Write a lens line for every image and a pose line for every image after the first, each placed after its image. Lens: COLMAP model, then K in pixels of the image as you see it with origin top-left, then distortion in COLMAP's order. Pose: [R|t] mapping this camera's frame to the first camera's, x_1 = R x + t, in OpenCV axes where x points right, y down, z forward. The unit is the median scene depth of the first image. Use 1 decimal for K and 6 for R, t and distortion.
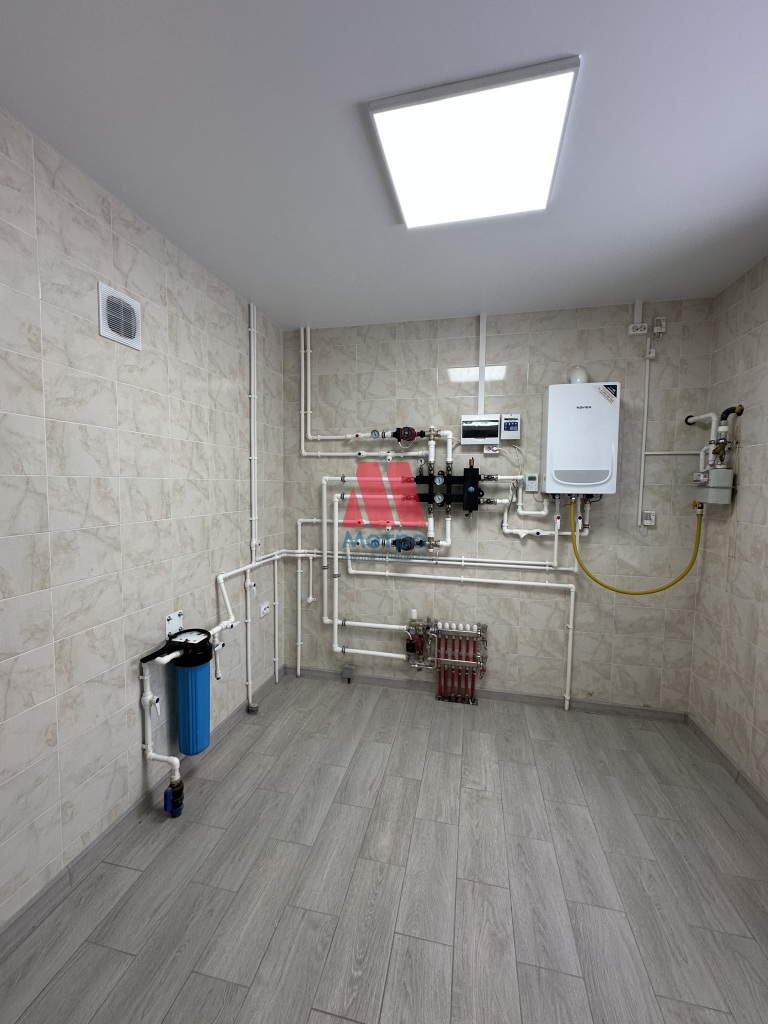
lens RADIAL K [[413.3, 0, 386.4], [0, 413.3, 507.6], [0, 0, 1]] dist [0.000541, 0.000866]
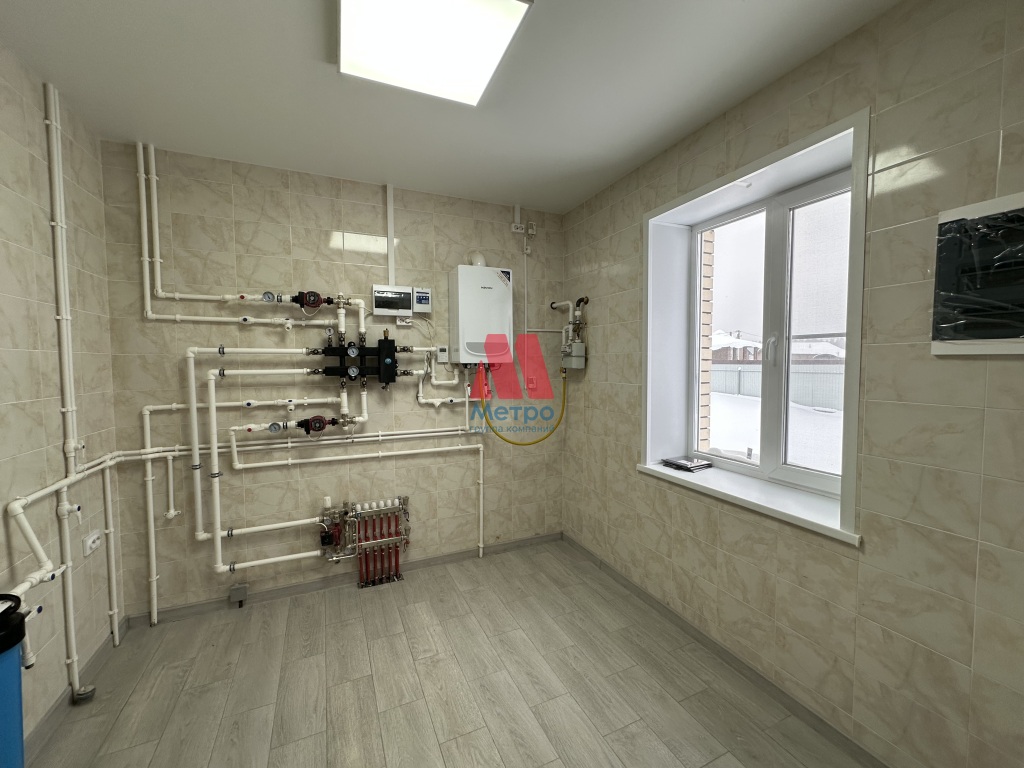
lens RADIAL K [[413.3, 0, 512.1], [0, 413.3, 379.7], [0, 0, 1]] dist [0.000541, 0.000866]
pose [[0.799780, -0.039823, 0.598970, -0.150163], [0.048767, 0.998809, 0.001290, 0.012992], [-0.598309, 0.028178, 0.800770, 0.041788]]
